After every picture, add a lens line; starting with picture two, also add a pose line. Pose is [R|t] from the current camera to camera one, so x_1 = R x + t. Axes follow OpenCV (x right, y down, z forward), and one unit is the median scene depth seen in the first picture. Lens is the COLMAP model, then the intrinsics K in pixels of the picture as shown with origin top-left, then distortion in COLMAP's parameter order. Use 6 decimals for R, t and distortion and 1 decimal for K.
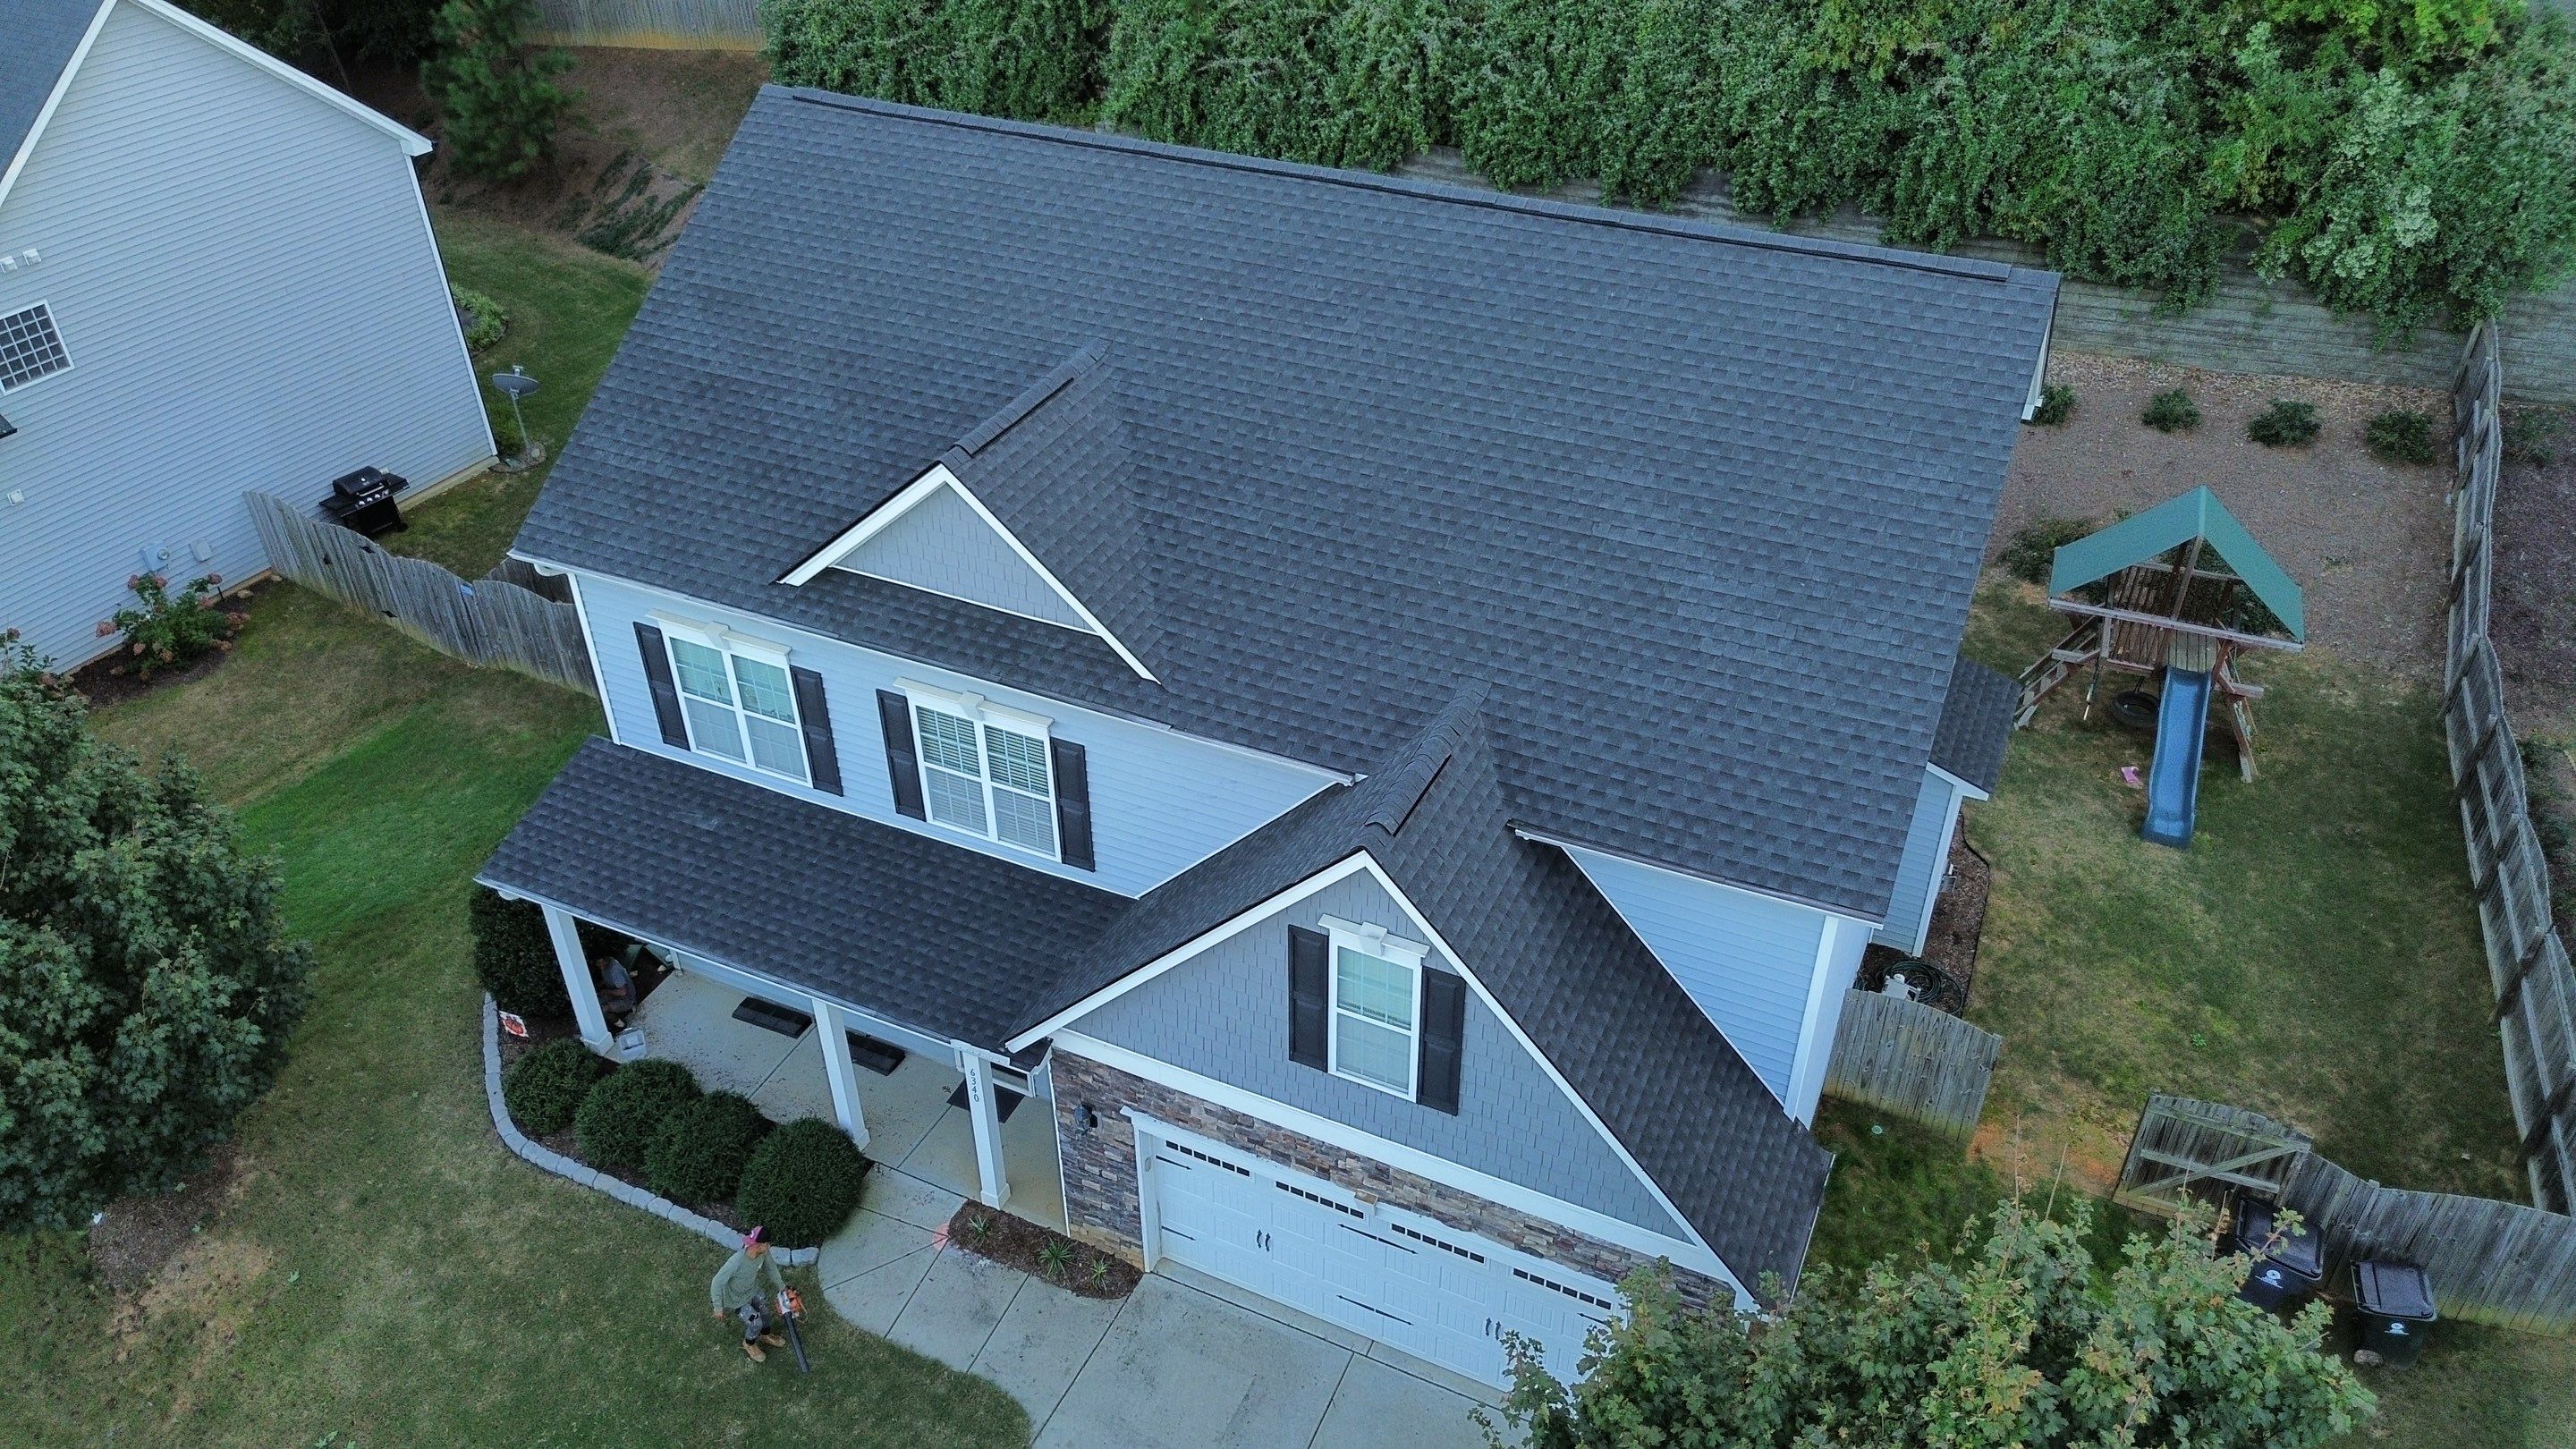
lens RADIAL K [[1780.8, 0, 1276.0], [0, 1780.8, 732.3], [0, 0, 1]] dist [0.042809, -0.031656]
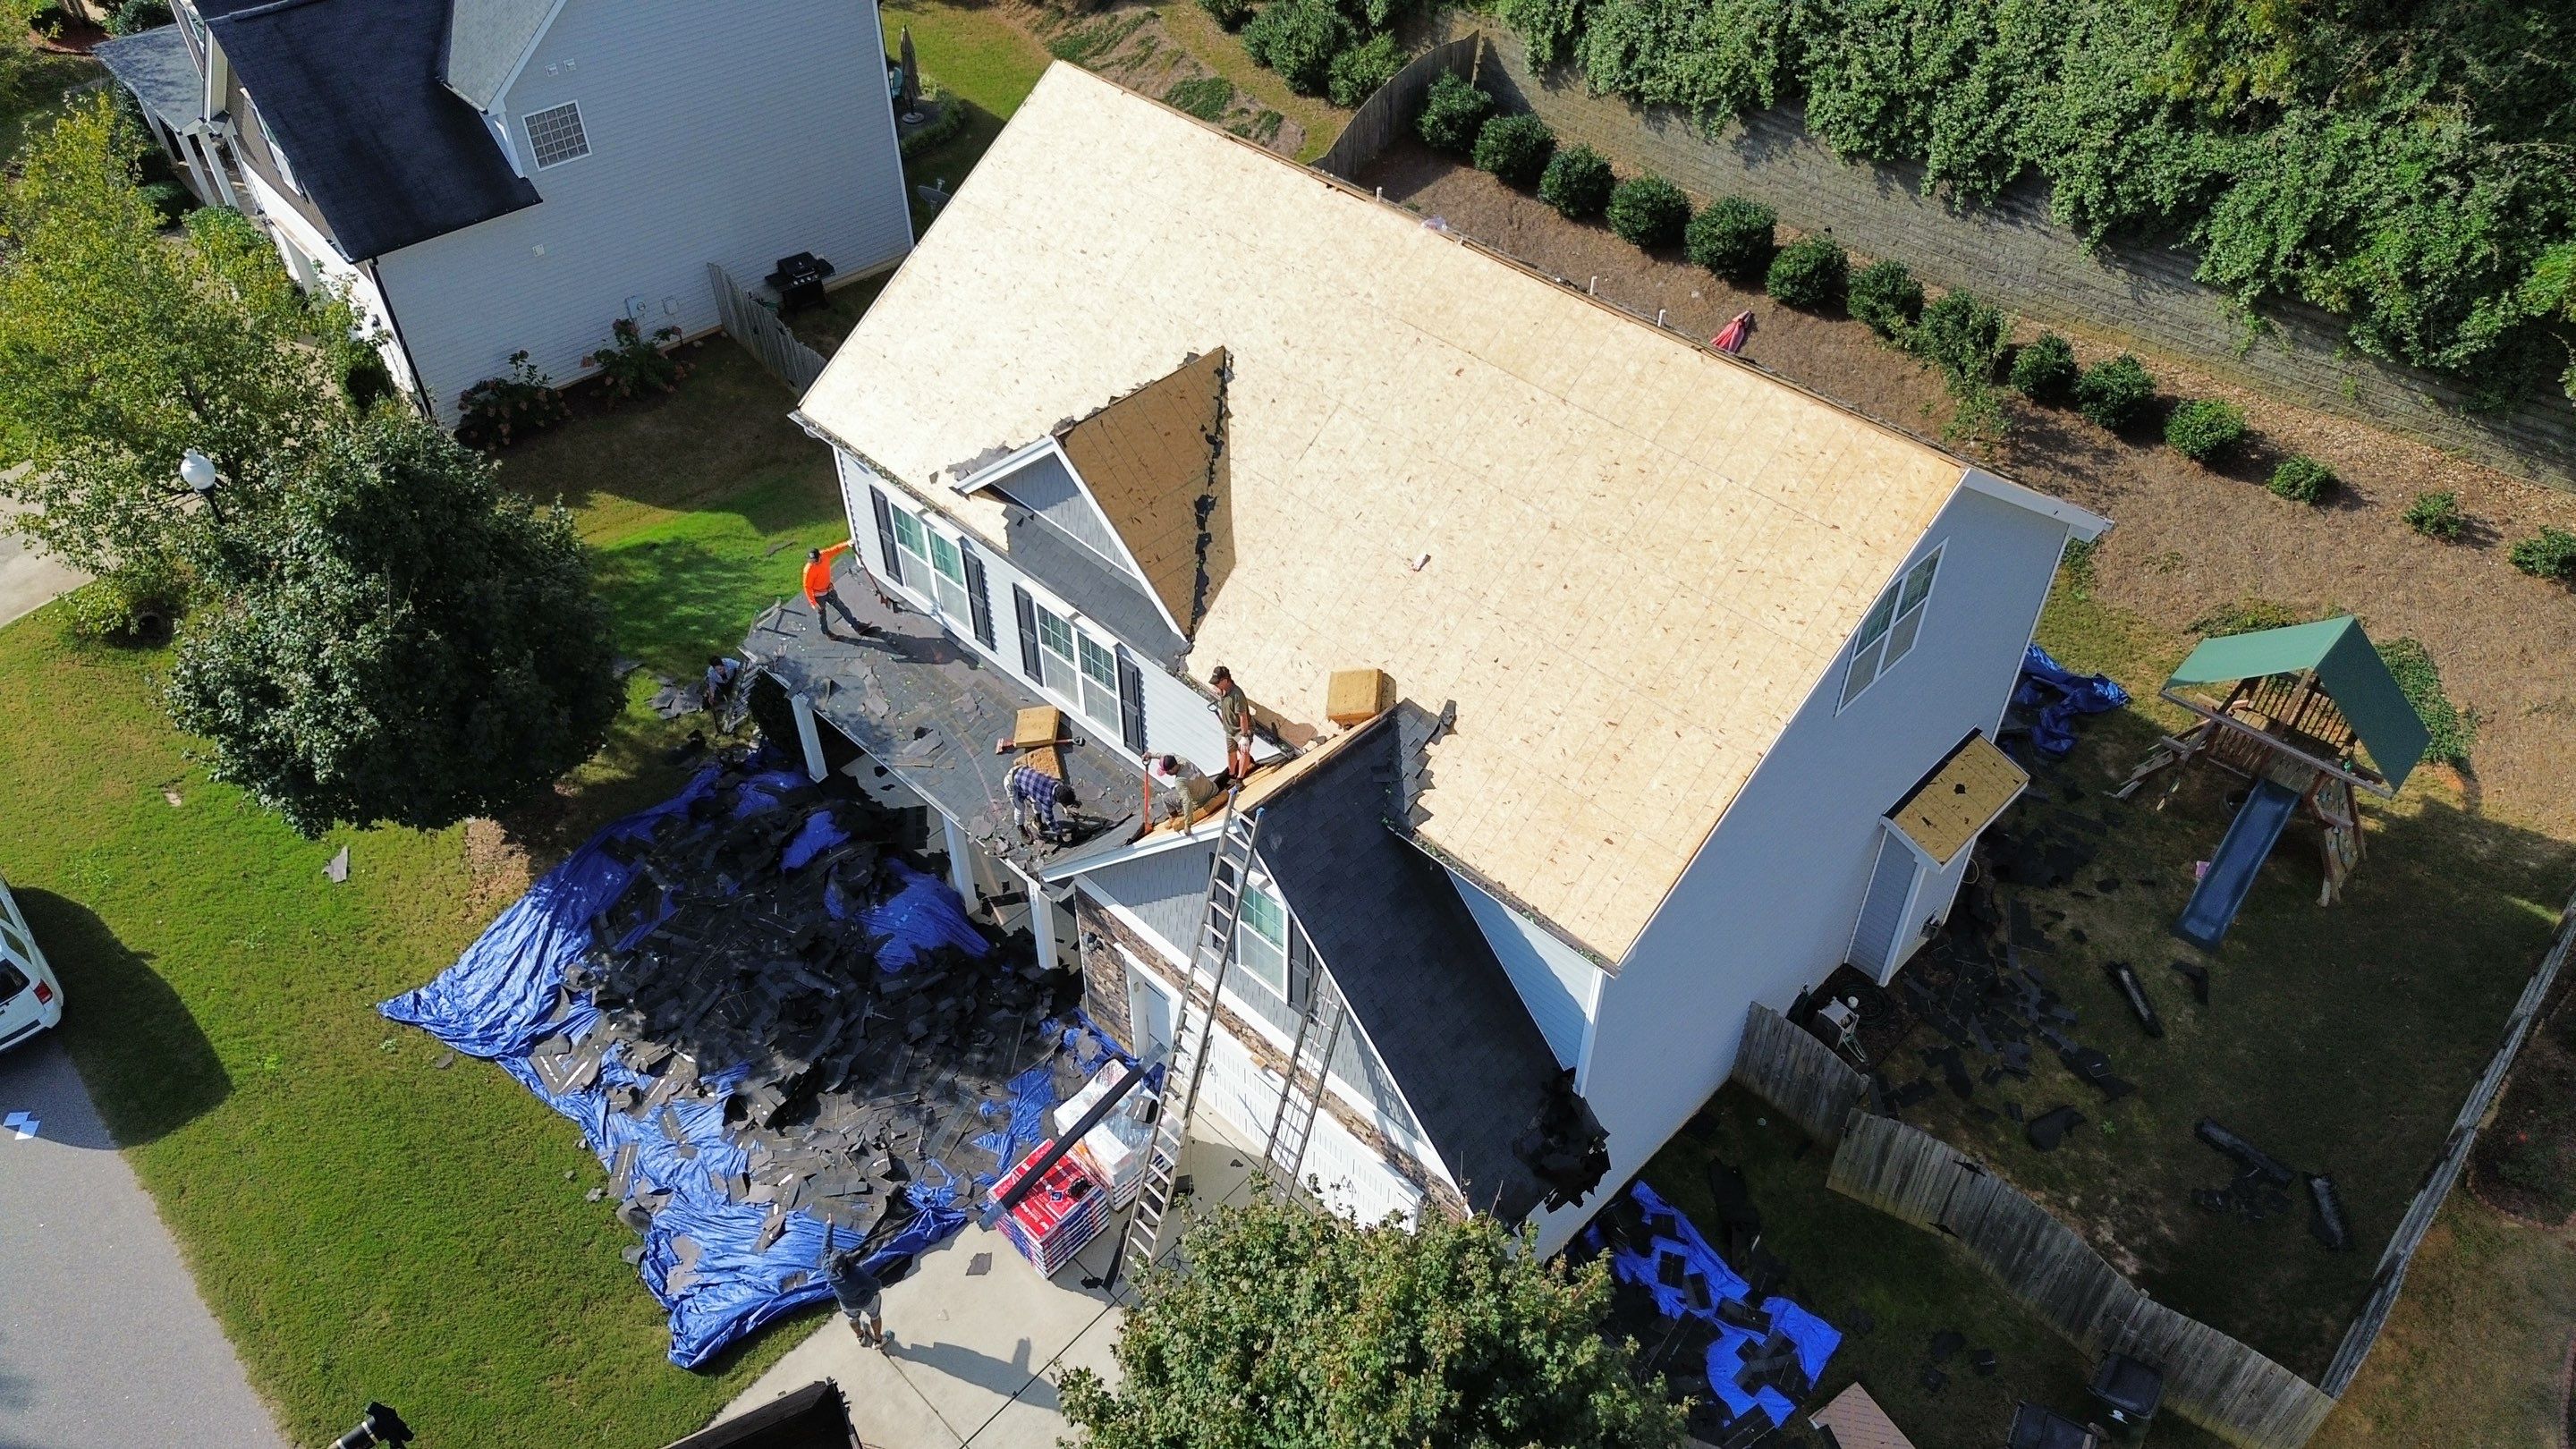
lens RADIAL K [[1780.8, 0, 1299.4], [0, 1780.8, 714.1], [0, 0, 1]] dist [0.042809, -0.031656]
pose [[0.943939, 0.232227, -0.234628, 0.184892], [-0.200728, 0.968010, 0.150549, -0.104529], [0.262084, -0.095013, 0.960357, -0.118677]]
